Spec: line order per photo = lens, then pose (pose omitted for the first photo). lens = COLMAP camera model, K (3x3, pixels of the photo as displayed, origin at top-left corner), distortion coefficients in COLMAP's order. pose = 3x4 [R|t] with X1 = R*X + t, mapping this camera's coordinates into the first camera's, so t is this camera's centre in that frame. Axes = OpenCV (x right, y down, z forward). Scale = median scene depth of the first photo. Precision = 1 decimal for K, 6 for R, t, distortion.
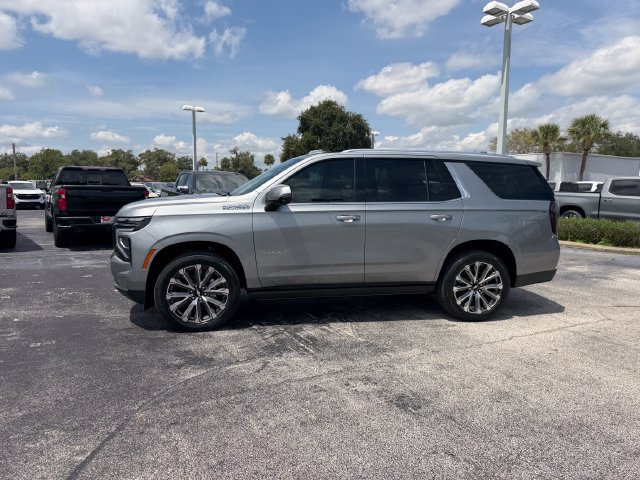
lens RADIAL K [[452.2, 0, 315.7], [0, 452.2, 241.3], [0, 0, 1]] dist [0.044083, -0.054925]
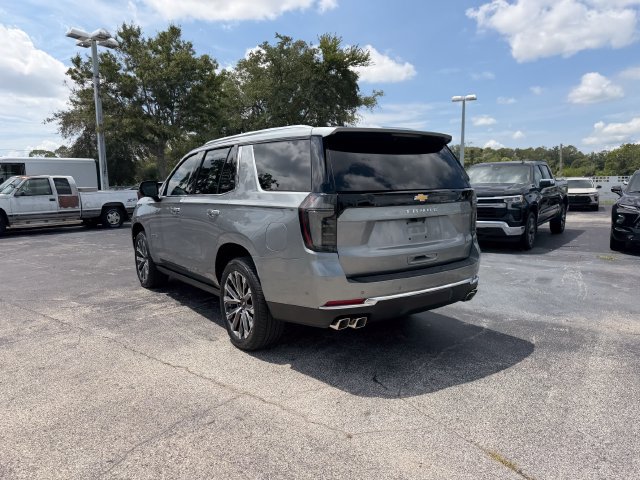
lens RADIAL K [[452.2, 0, 313.6], [0, 452.2, 242.3], [0, 0, 1]] dist [0.044083, -0.054925]
pose [[0.403330, 0.087846, -0.910828, 1.195197], [-0.081201, 0.994890, 0.059997, -0.065272], [0.911444, 0.049761, 0.408403, 0.864721]]
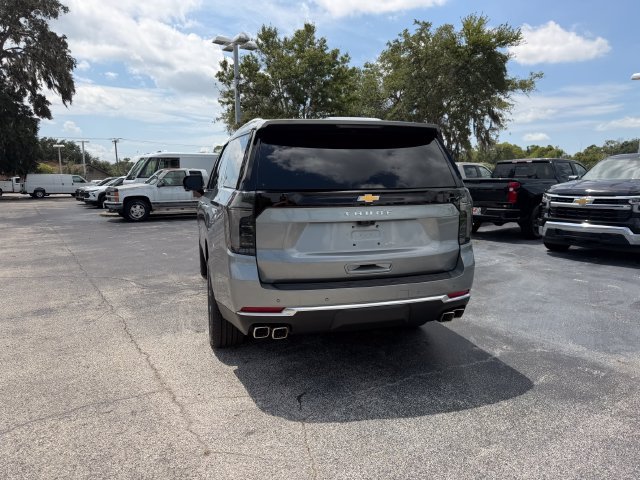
lens RADIAL K [[452.2, 0, 313.4], [0, 452.2, 242.2], [0, 0, 1]] dist [0.044083, -0.054925]
pose [[0.075812, 0.116223, -0.990326, 1.222569], [-0.106412, 0.988455, 0.107857, -0.106021], [0.991428, 0.097205, 0.087304, 1.189087]]
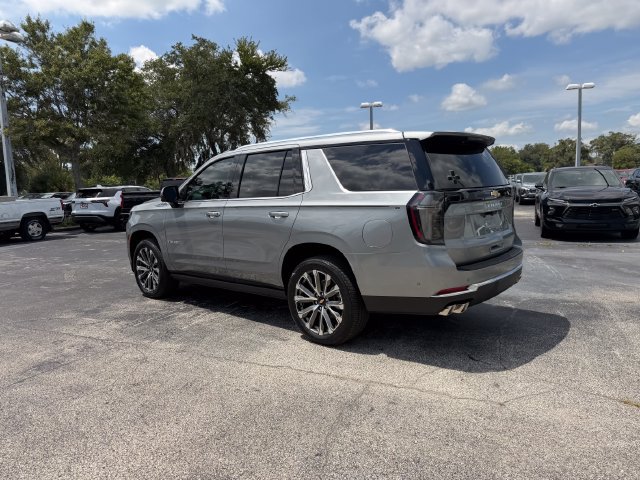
lens RADIAL K [[452.2, 0, 314.3], [0, 452.2, 237.0], [0, 0, 1]] dist [0.044083, -0.054925]
pose [[0.596684, 0.048124, -0.801032, 1.067961], [-0.042973, 0.998684, 0.027988, -0.037636], [0.801325, 0.017723, 0.597967, 0.561060]]
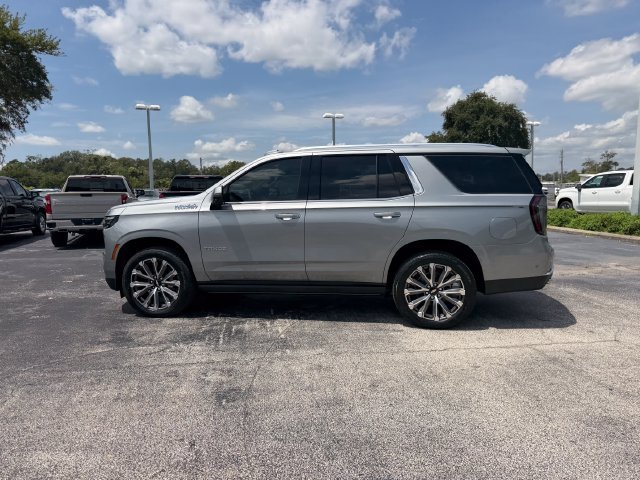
lens RADIAL K [[452.2, 0, 315.1], [0, 452.2, 242.5], [0, 0, 1]] dist [0.044083, -0.054925]
pose [[0.935348, 0.012208, -0.353517, 0.491836], [-0.012692, 0.999919, 0.000950, 0.005978], [0.353500, 0.003598, 0.935428, 0.075870]]
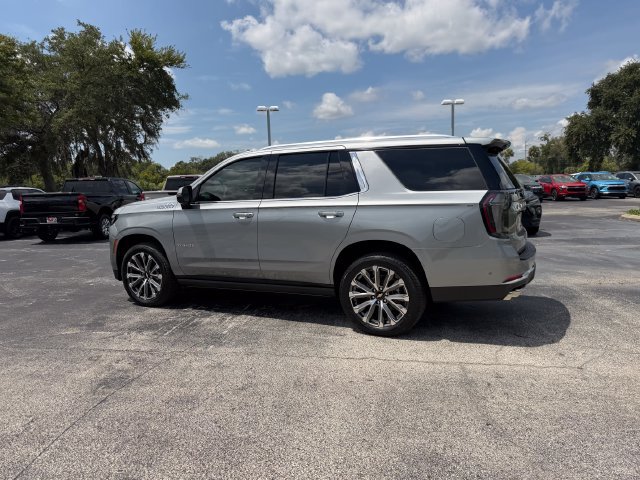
lens RADIAL K [[452.2, 0, 315.1], [0, 452.2, 243.0], [0, 0, 1]] dist [0.044083, -0.054925]
pose [[0.789211, 0.033892, -0.613186, 0.843320], [-0.024630, 0.999419, 0.023540, -0.015916], [0.613627, -0.003475, 0.789588, 0.285312]]
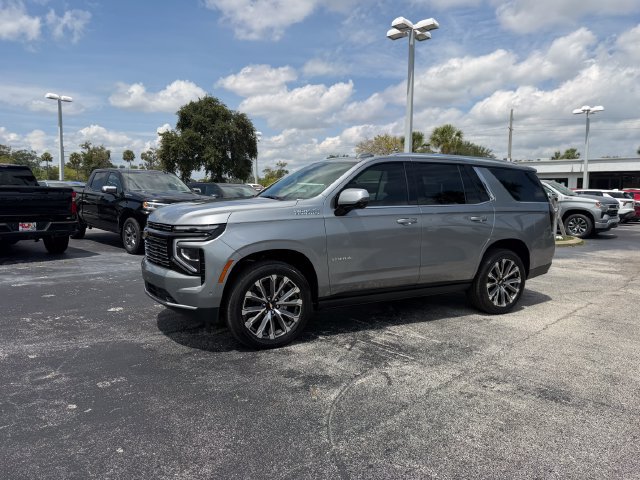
lens RADIAL K [[452.2, 0, 316.3], [0, 452.2, 234.9], [0, 0, 1]] dist [0.044083, -0.054925]
pose [[0.956533, -0.026591, 0.290410, -0.418783], [0.030272, 0.999508, -0.008188, -0.018523], [-0.290050, 0.016623, 0.956867, 0.093203]]
